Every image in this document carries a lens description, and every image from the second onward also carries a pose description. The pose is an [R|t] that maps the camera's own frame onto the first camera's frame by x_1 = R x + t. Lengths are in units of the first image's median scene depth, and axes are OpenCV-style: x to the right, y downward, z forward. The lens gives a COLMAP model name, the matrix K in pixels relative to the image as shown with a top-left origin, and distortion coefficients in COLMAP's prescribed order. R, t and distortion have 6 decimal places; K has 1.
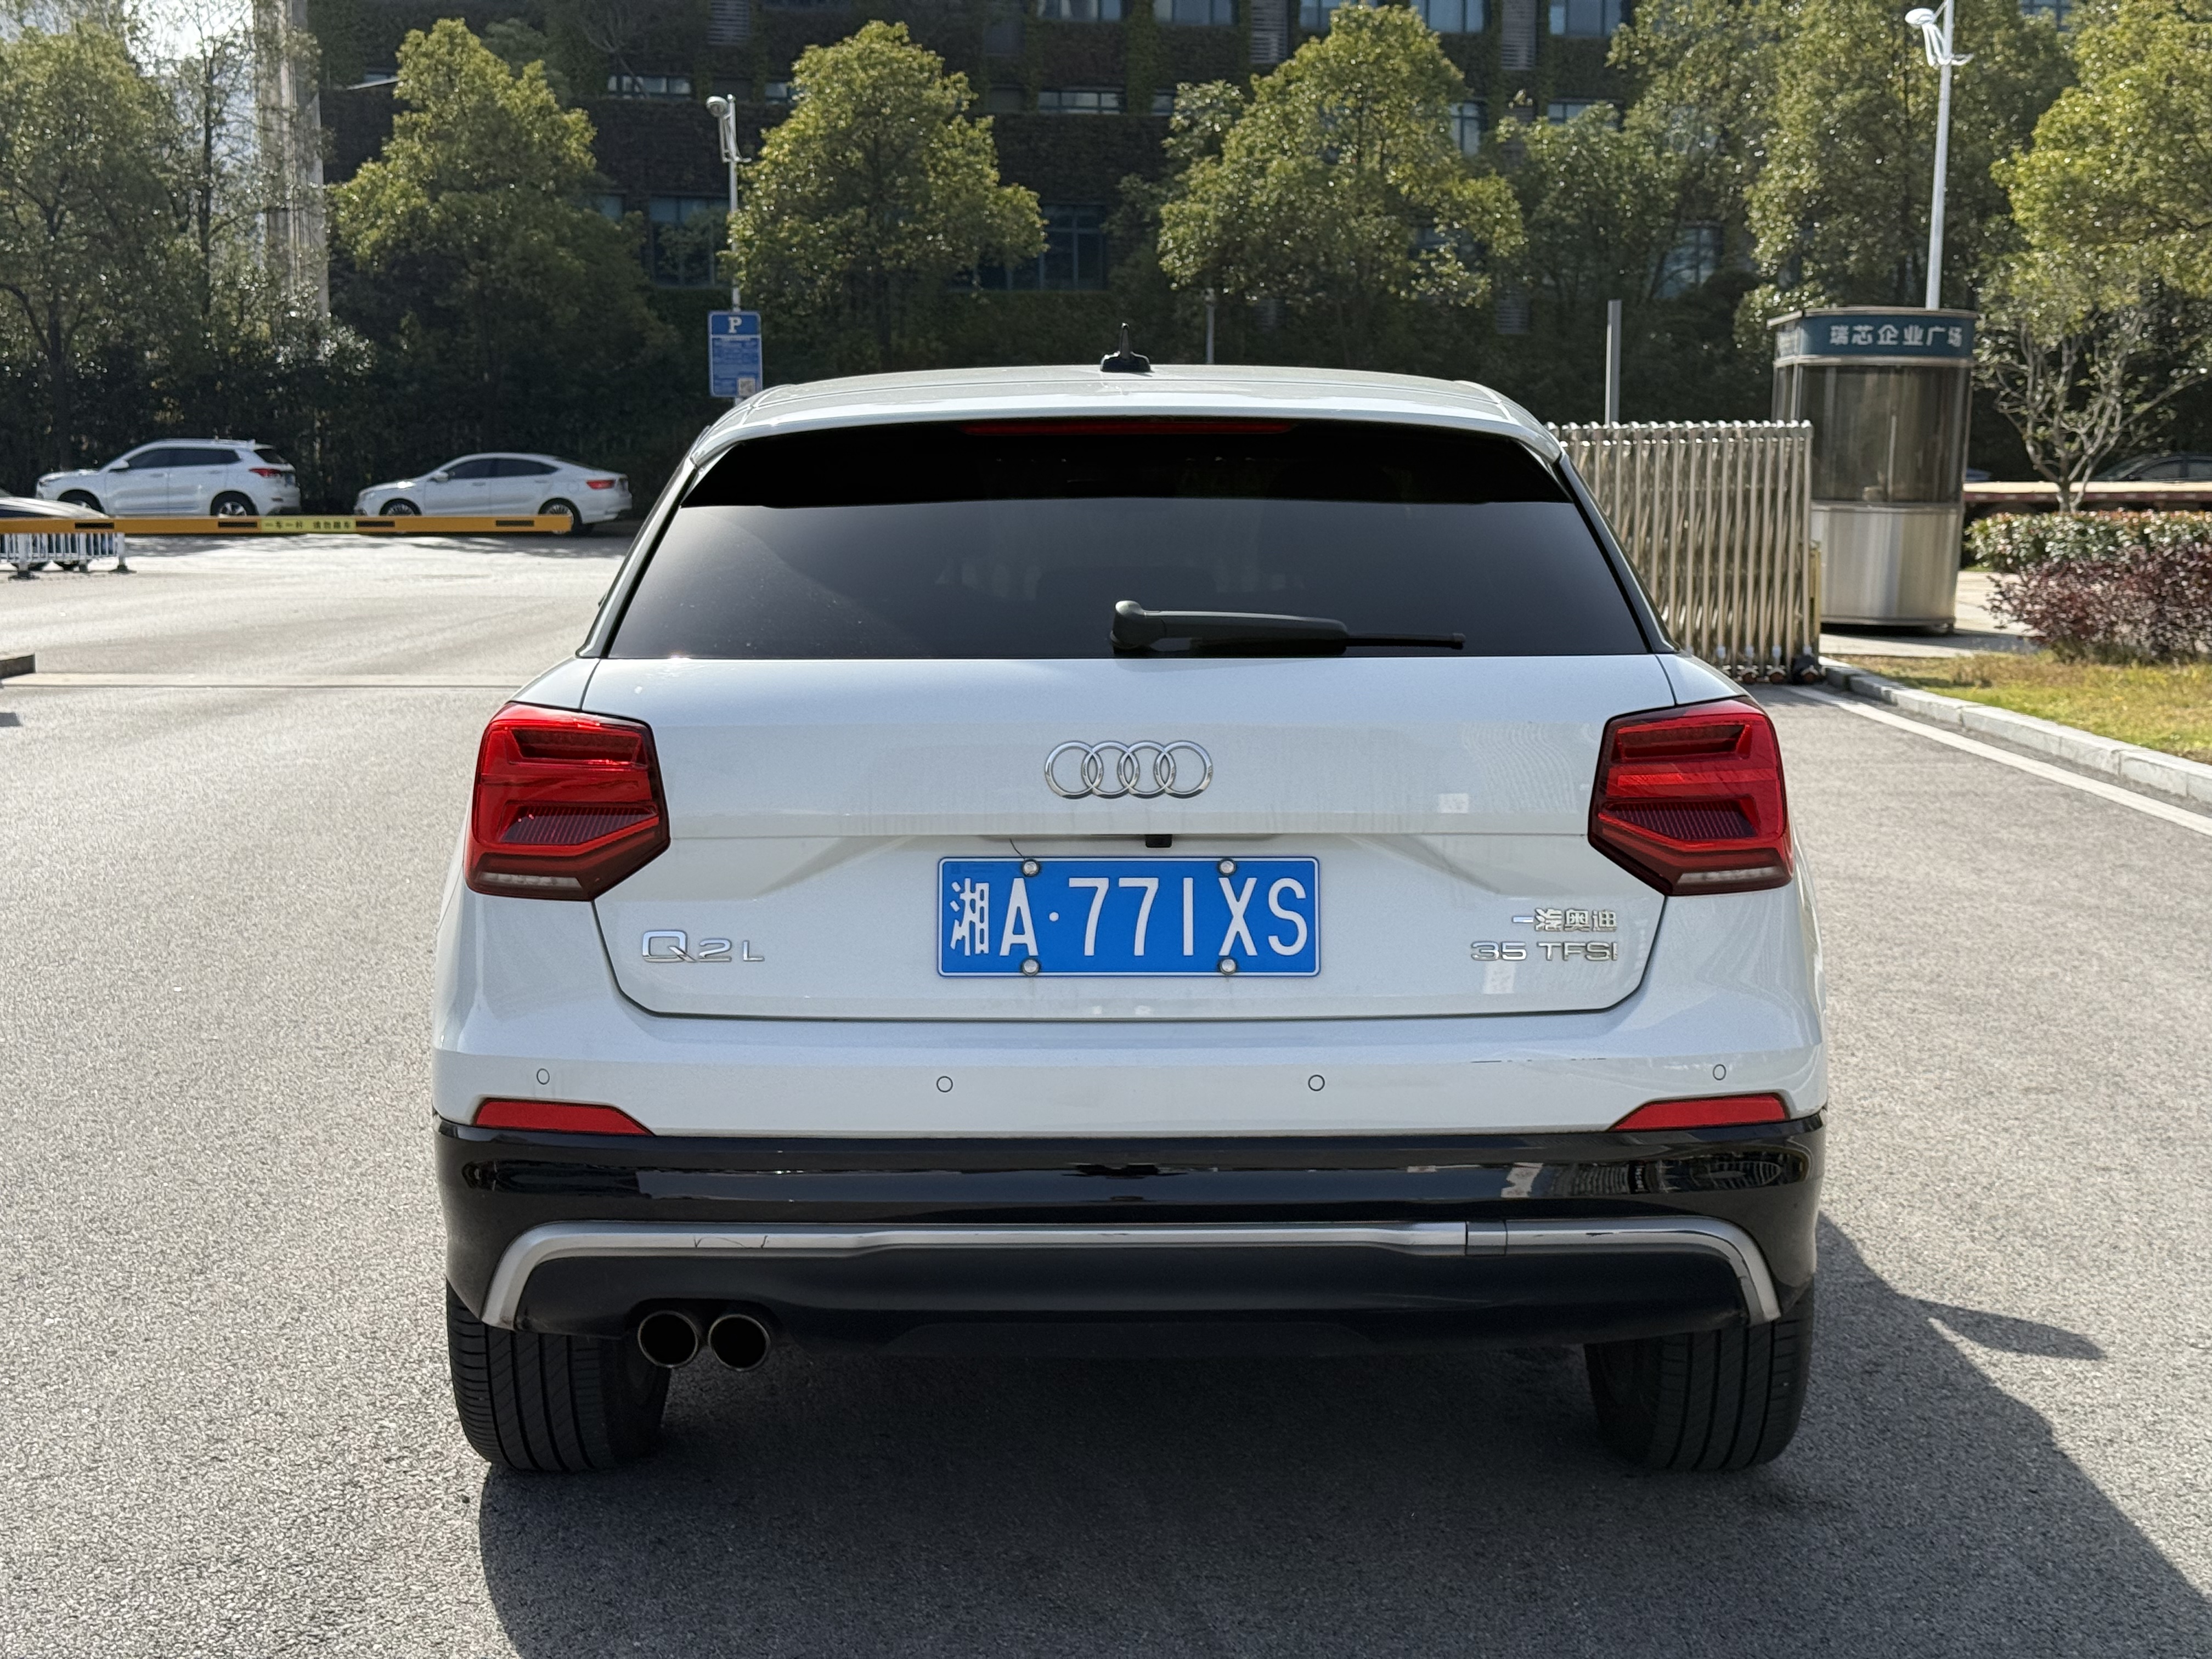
lens RADIAL K [[3051.2, 0, 1106.0], [0, 3051.2, 829.5], [0, 0, 1]] dist [0.180156, -0.372744]
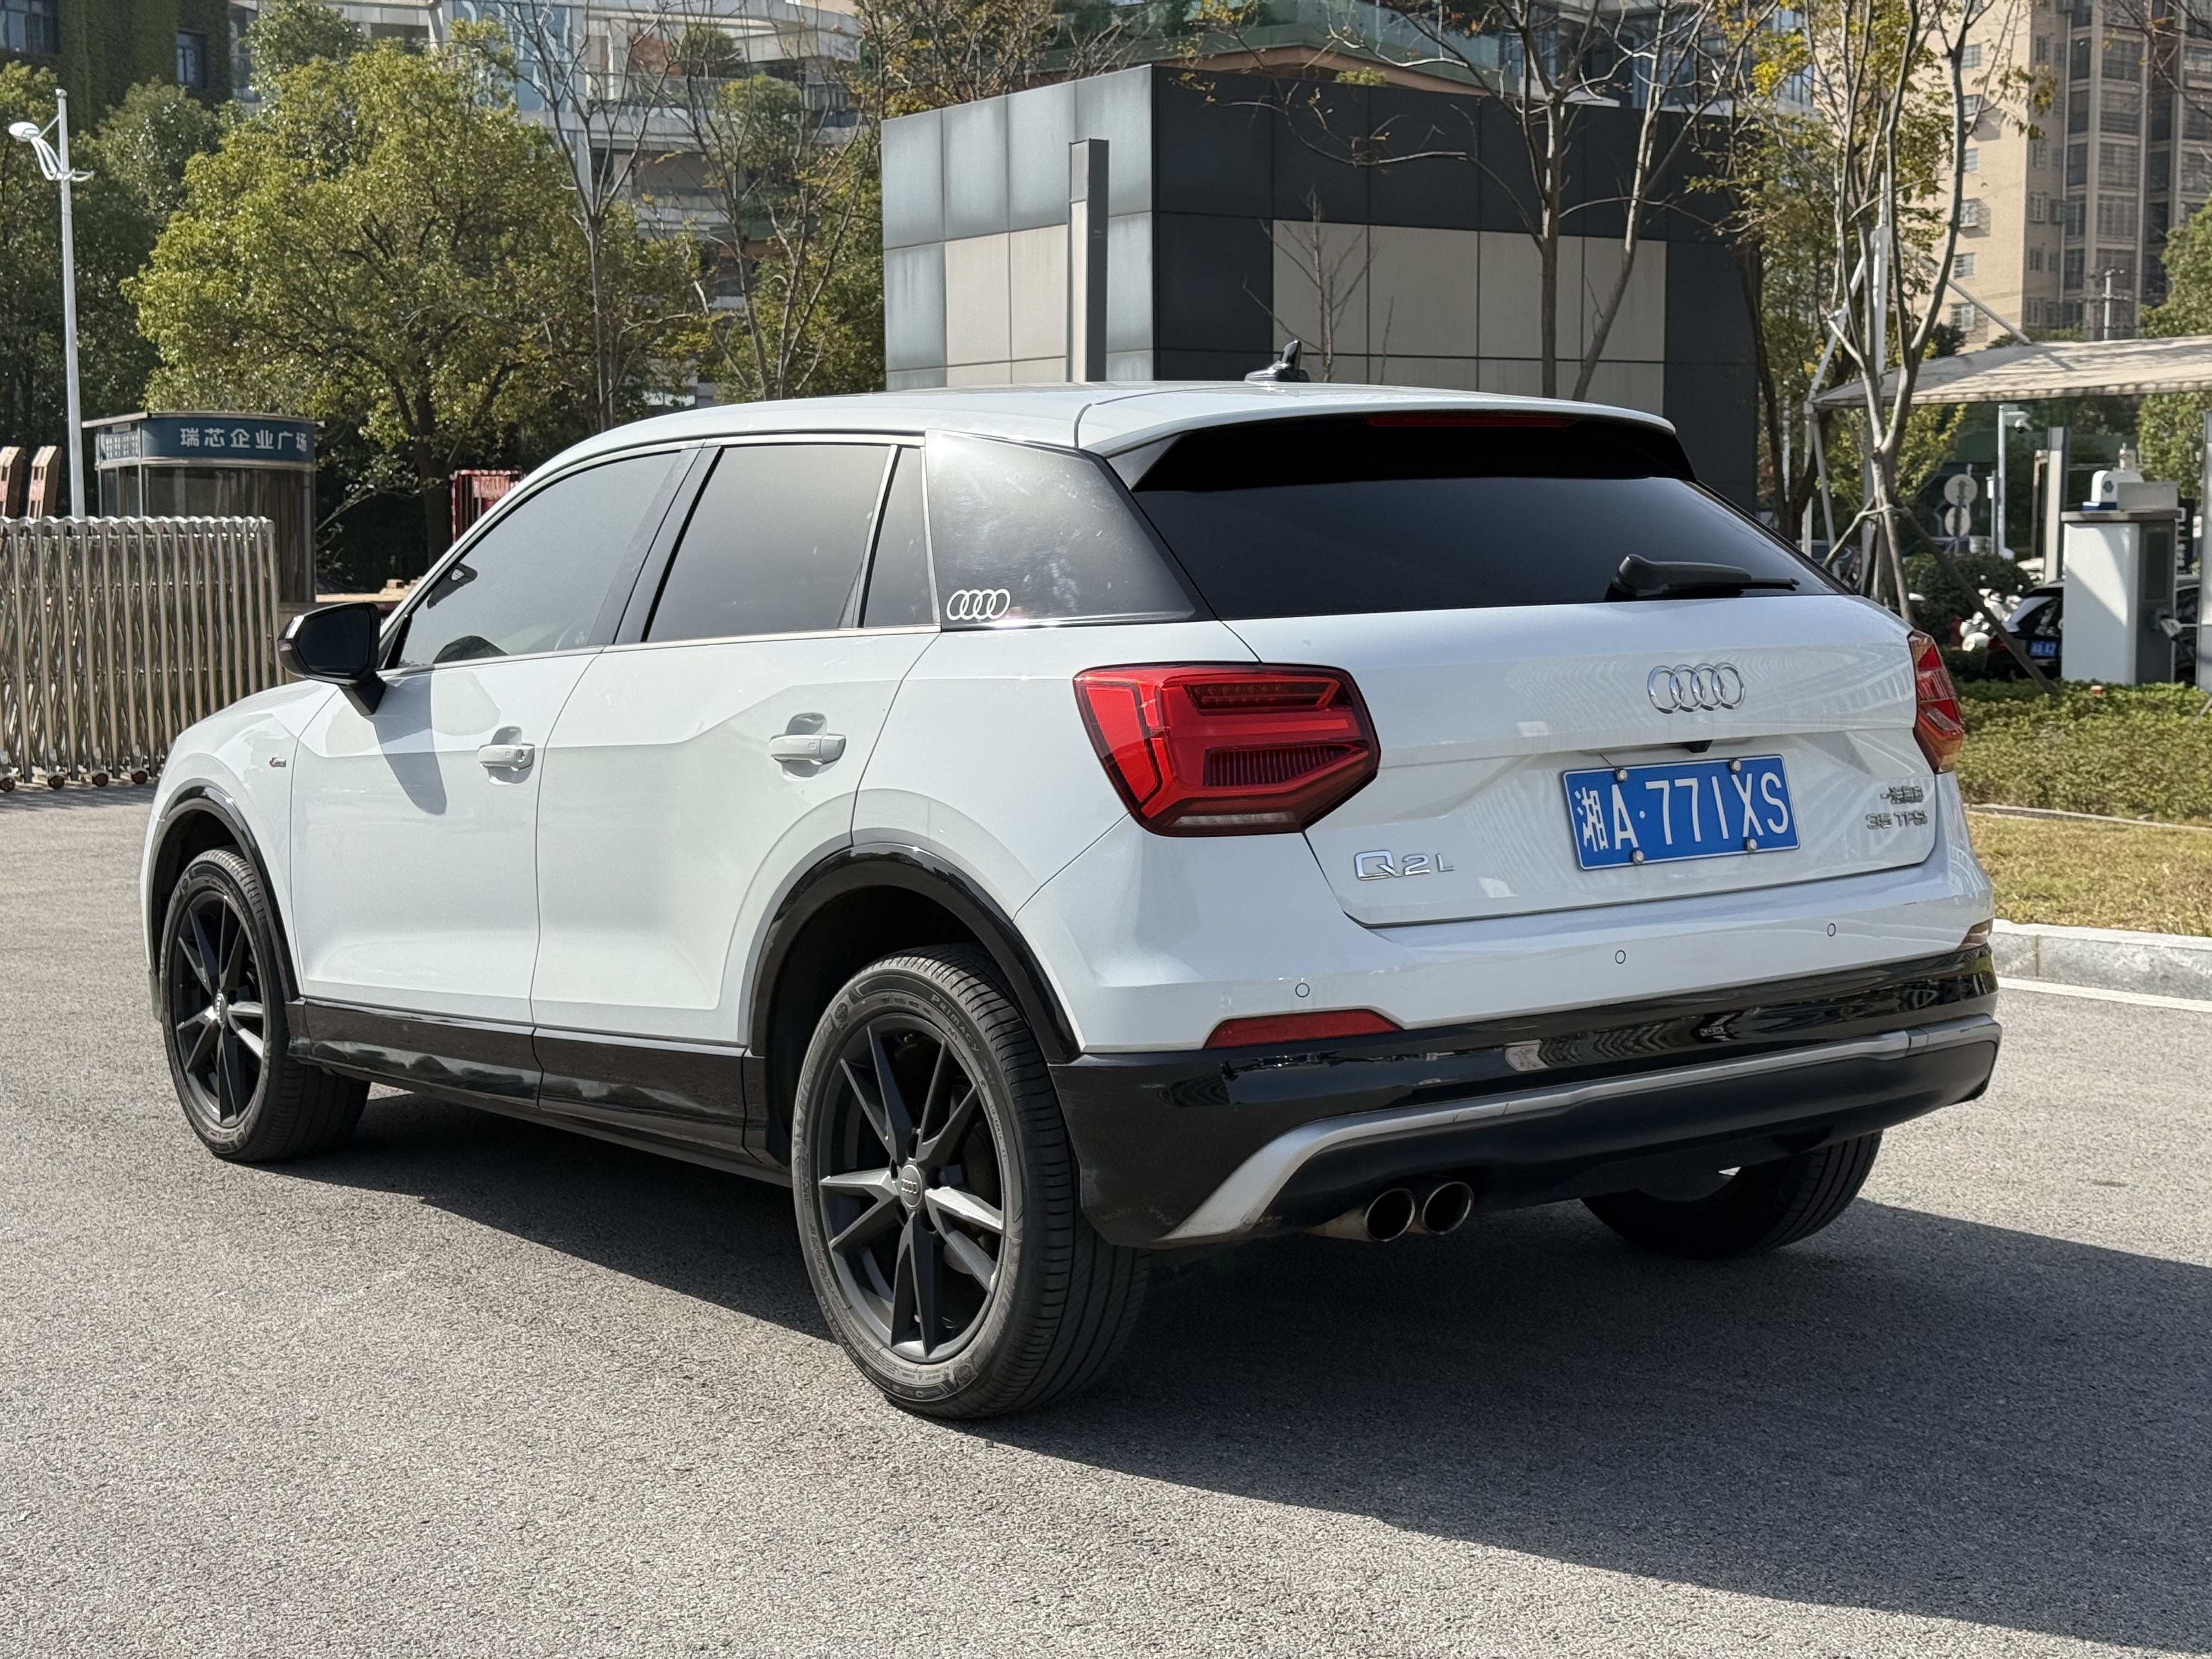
lens RADIAL K [[3045.5, 0, 1026.4], [0, 3045.5, 860.1], [0, 0, 1]] dist [0.278488, -0.778864]
pose [[0.805680, -0.069403, 0.588272, -0.202236], [0.087900, 0.996125, -0.002864, 0.006273], [-0.585794, 0.054016, 0.808658, 0.036286]]
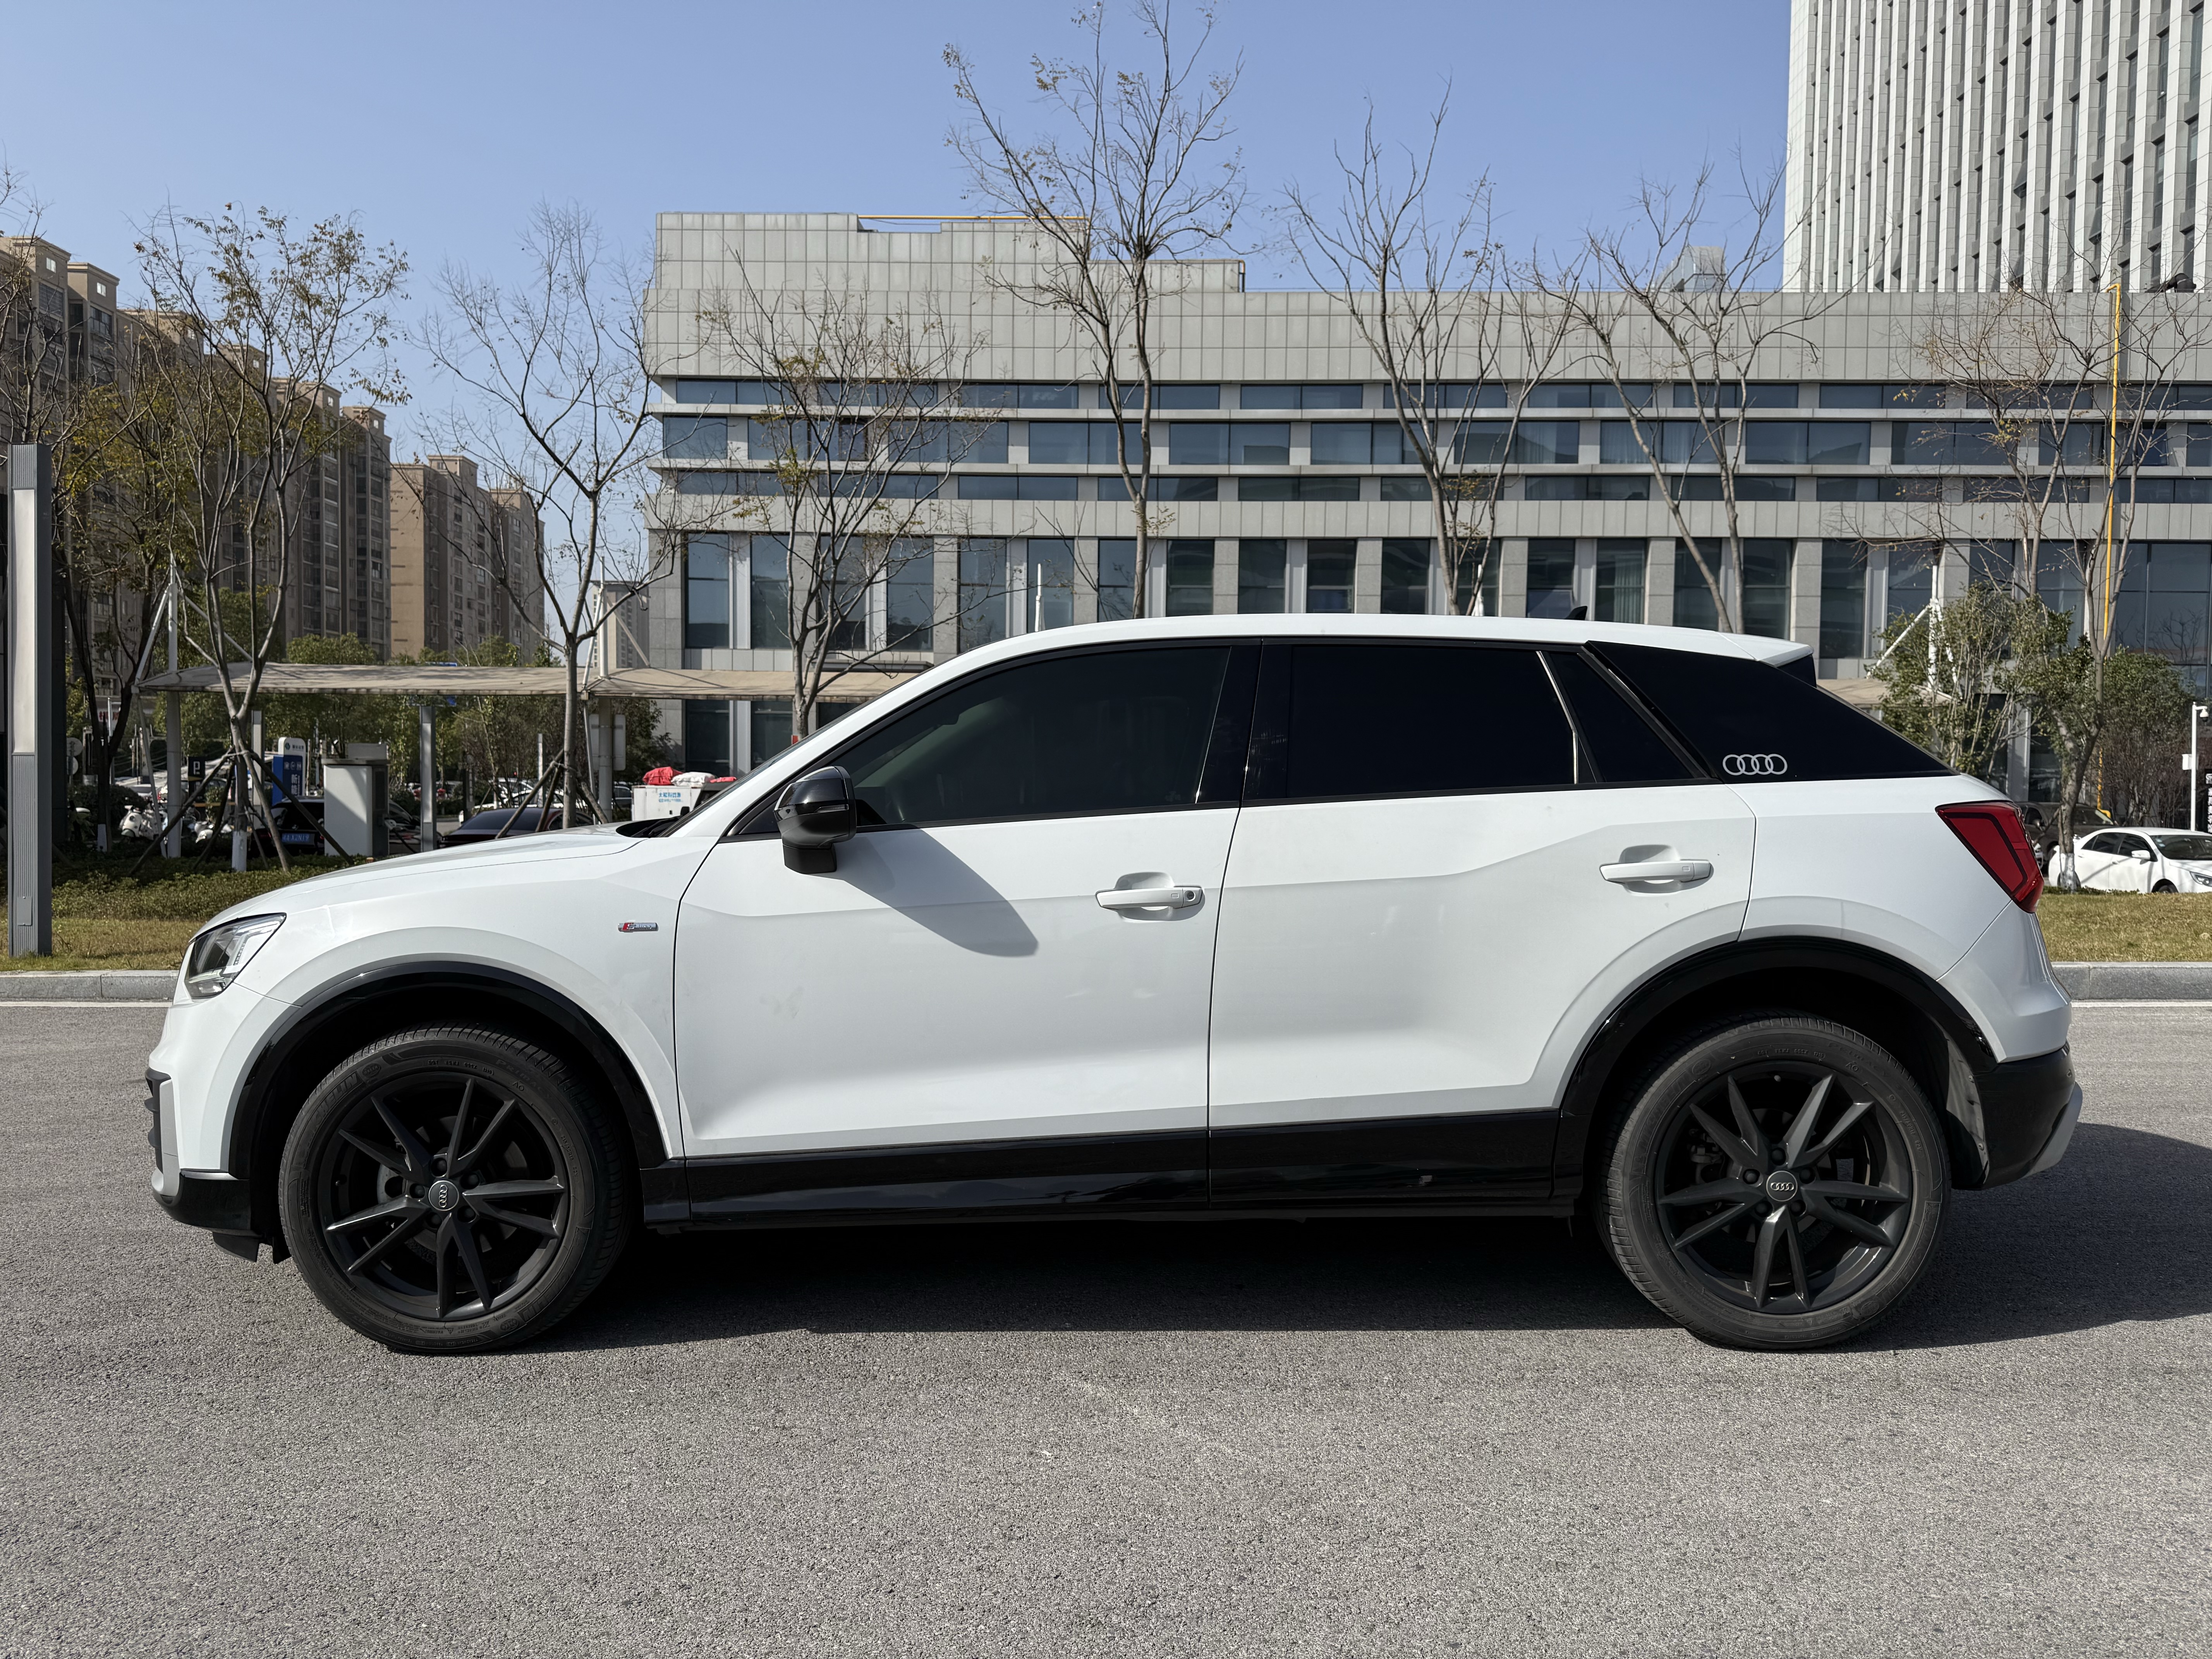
lens RADIAL K [[1579.2, 0, 1115.9], [0, 1579.2, 818.2], [0, 0, 1]] dist [0.068283, -0.101727]
pose [[0.019179, -0.024603, 0.999513, -0.252897], [0.124730, 0.991946, 0.022024, -0.029287], [-0.992005, 0.124247, 0.022093, 0.371068]]
